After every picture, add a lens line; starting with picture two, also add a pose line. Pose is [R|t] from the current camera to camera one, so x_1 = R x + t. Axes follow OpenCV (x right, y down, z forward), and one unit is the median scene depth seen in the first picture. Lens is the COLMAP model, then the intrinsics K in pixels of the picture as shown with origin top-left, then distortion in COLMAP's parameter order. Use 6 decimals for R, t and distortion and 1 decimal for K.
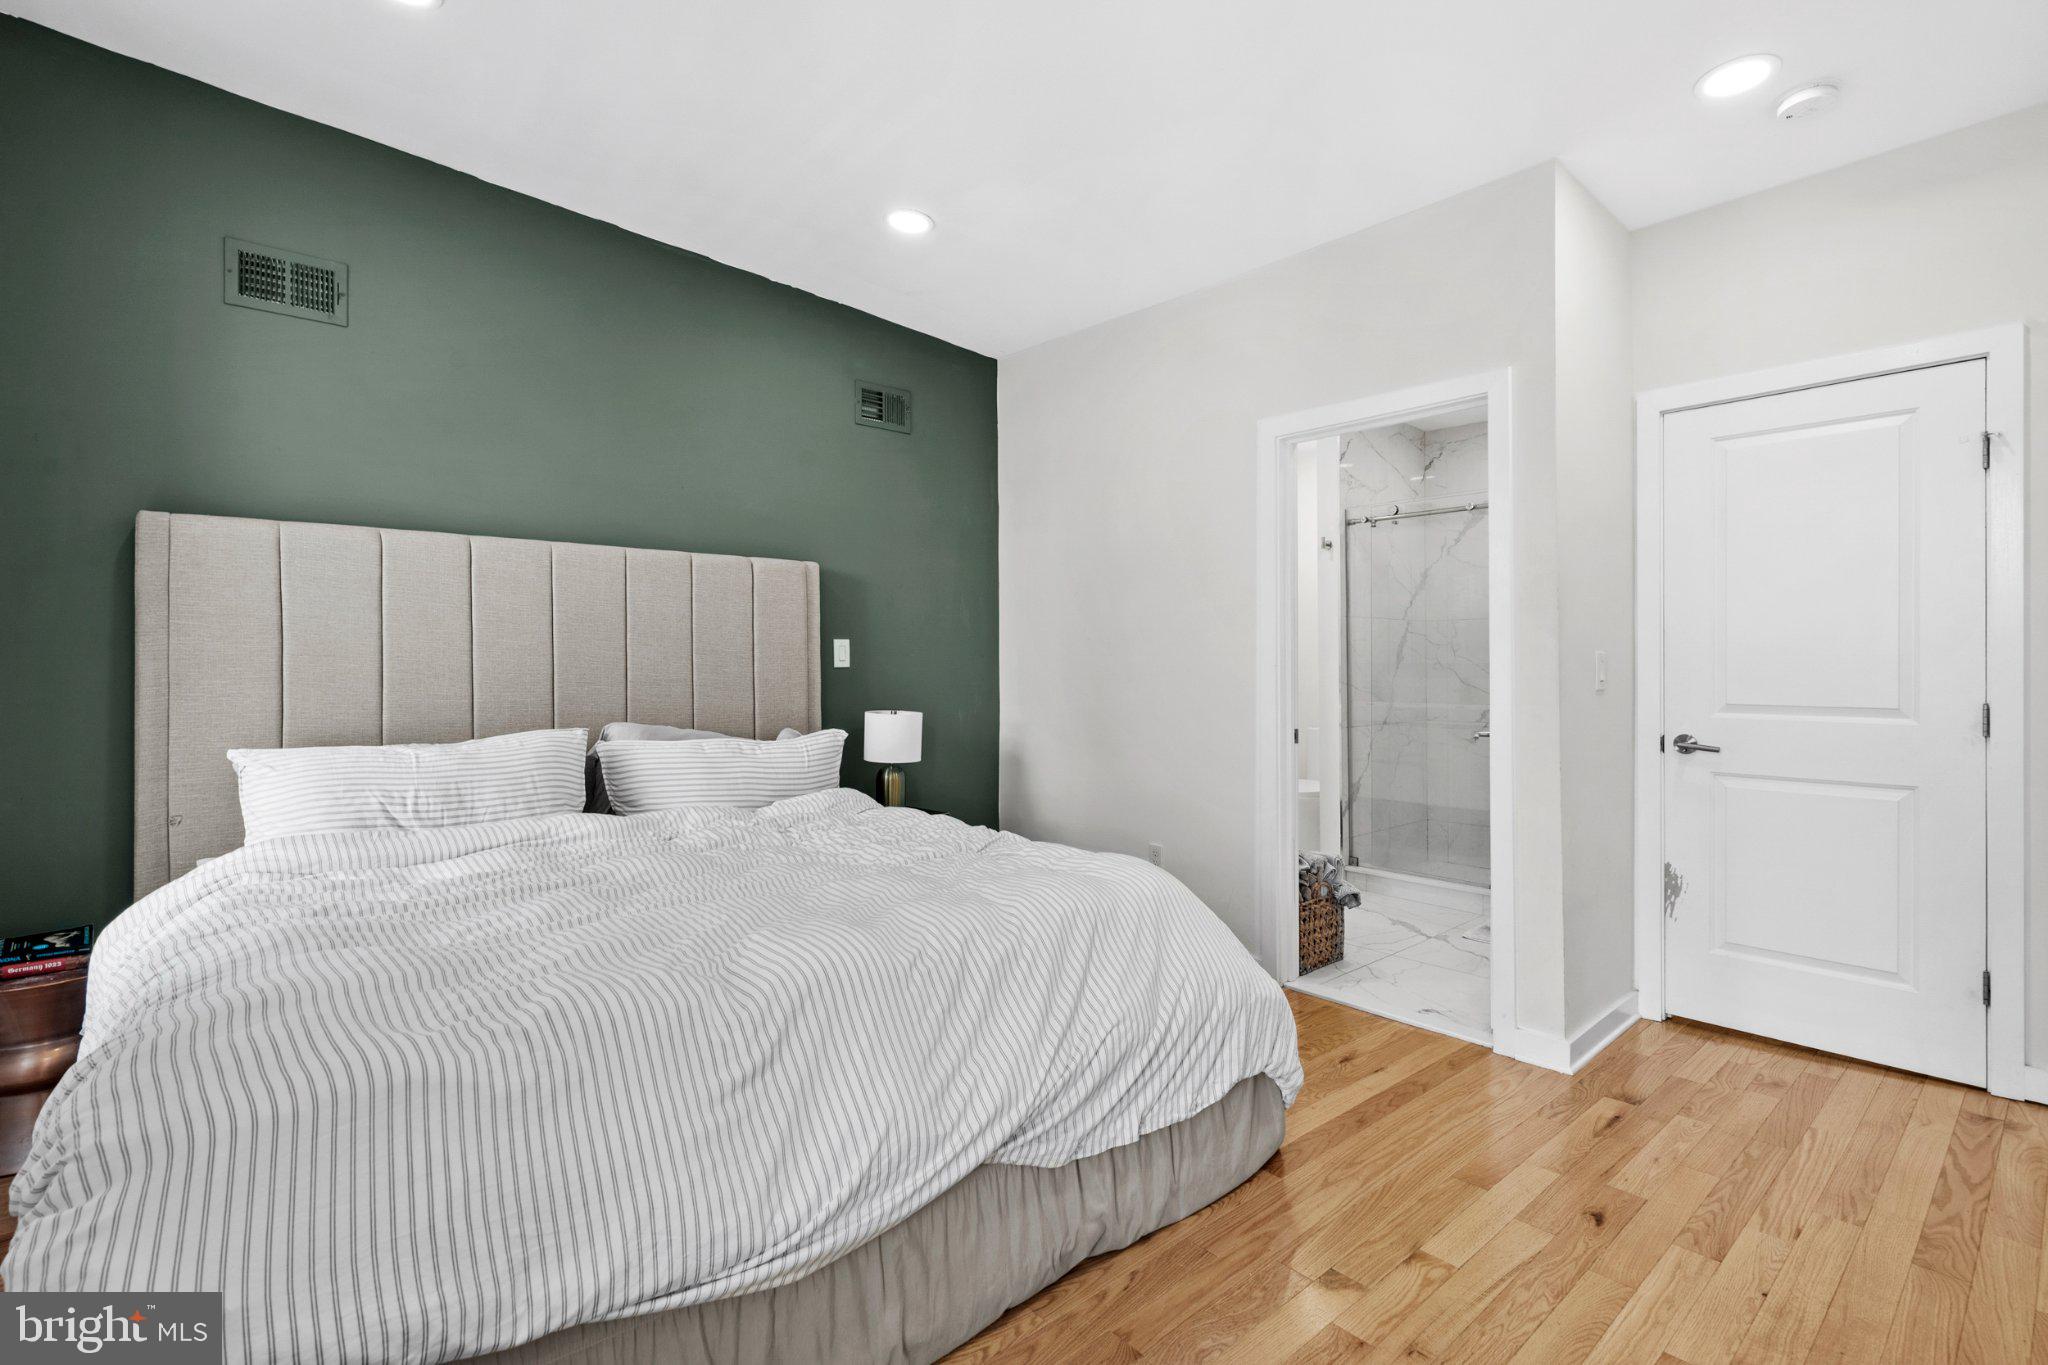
lens RADIAL K [[943.3, 0, 1024.0], [0, 943.3, 682.5], [0, 0, 1]] dist [0.000701, 0.000067]
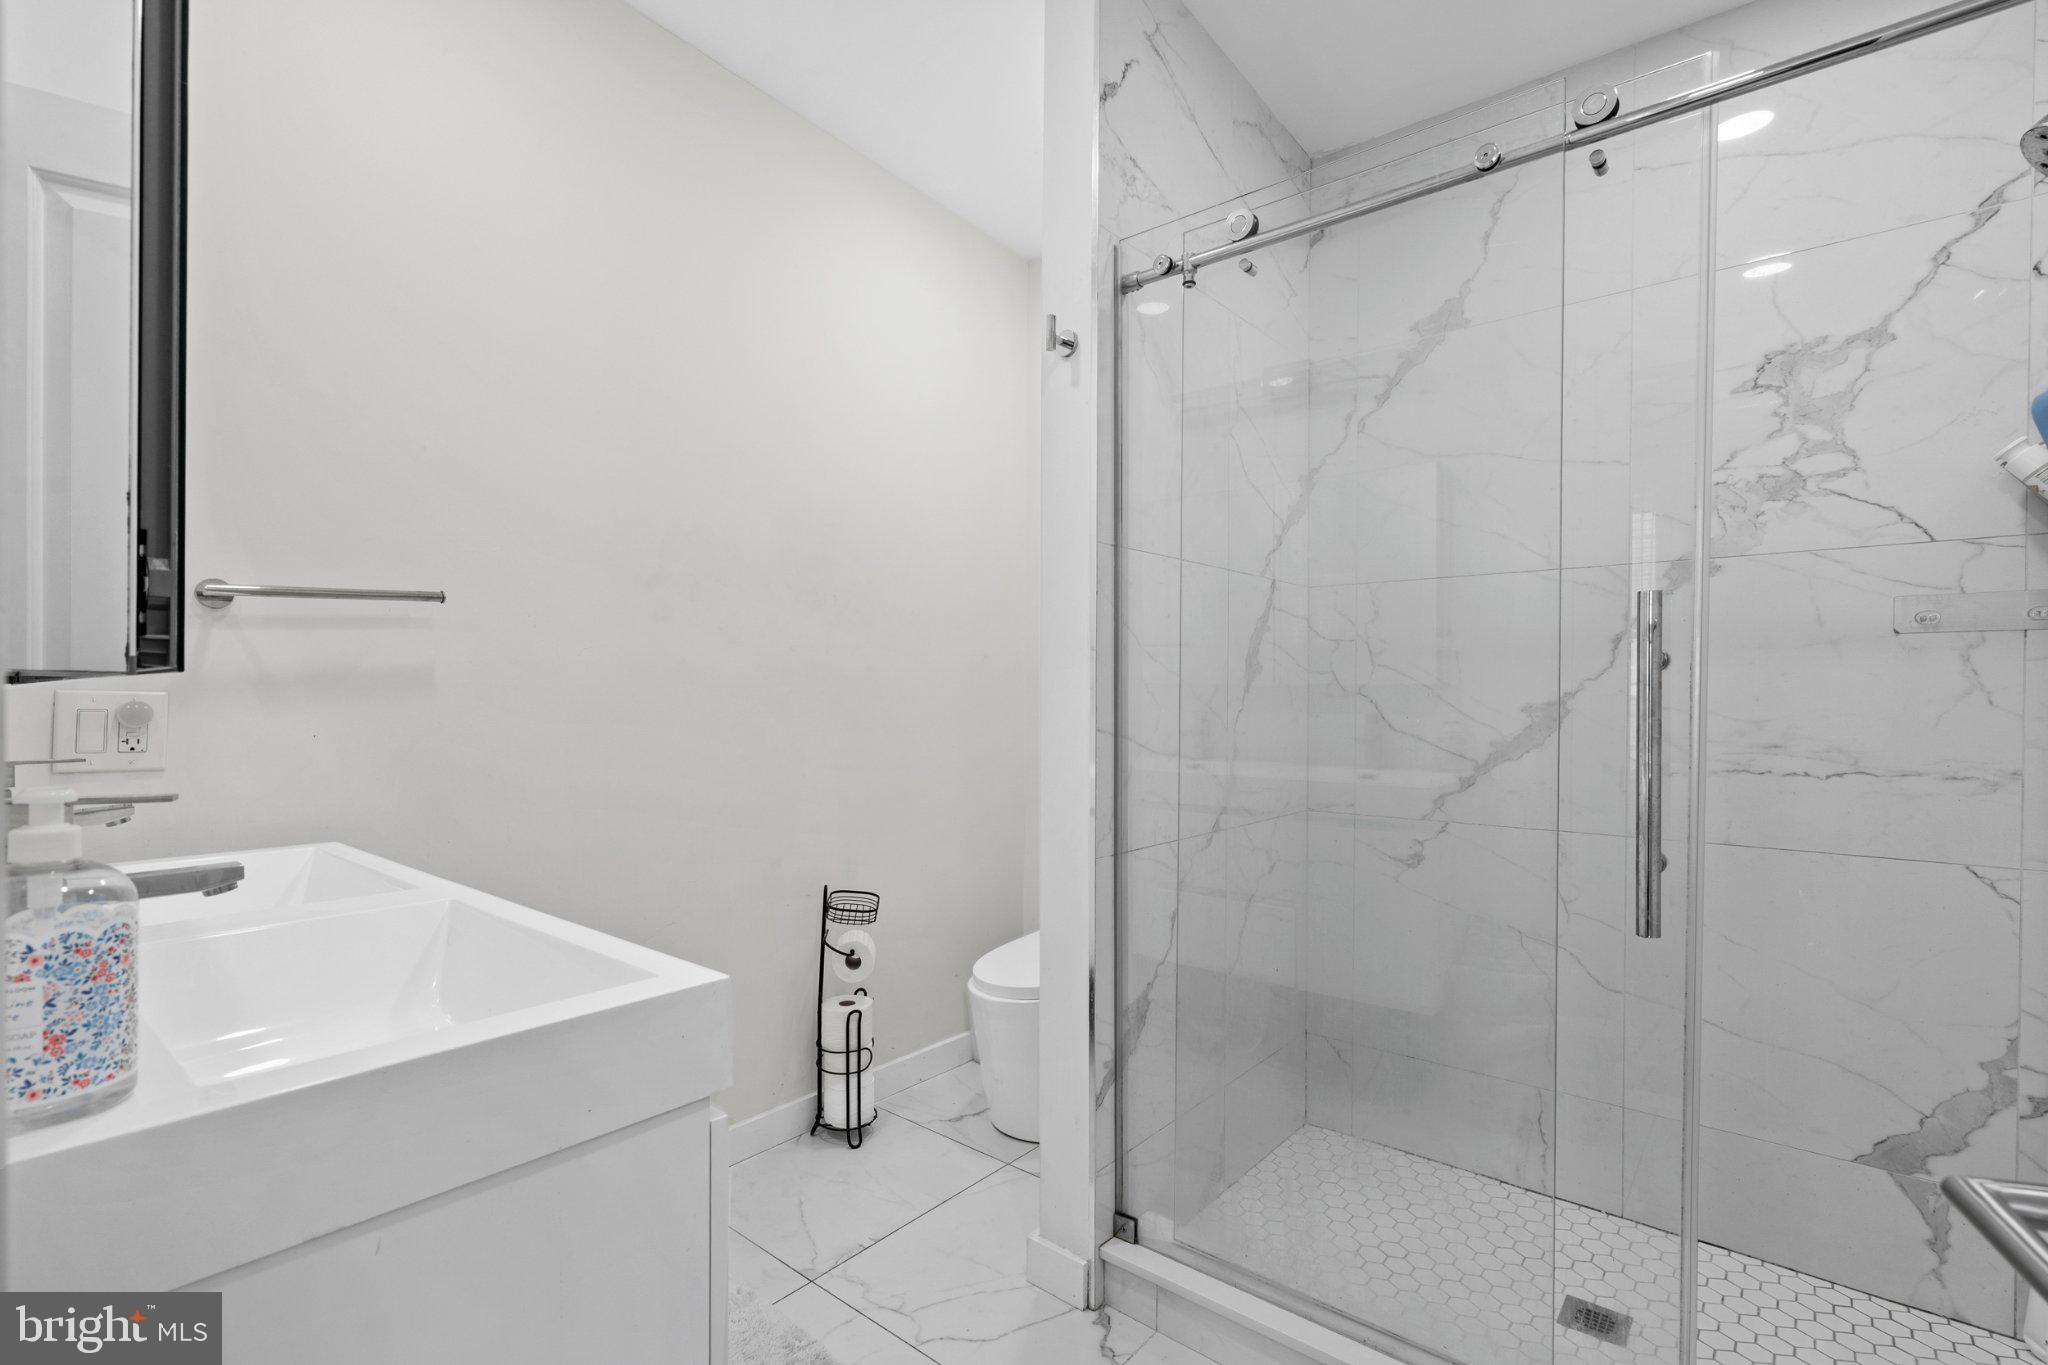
lens RADIAL K [[943.3, 0, 1024.0], [0, 943.3, 682.5], [0, 0, 1]] dist [0.000701, 0.000067]
pose [[0.989236, 0.016203, 0.145426, 0.256492], [-0.014464, 0.999811, -0.013008, -0.013362], [-0.145609, 0.010764, 0.989284, 0.650073]]
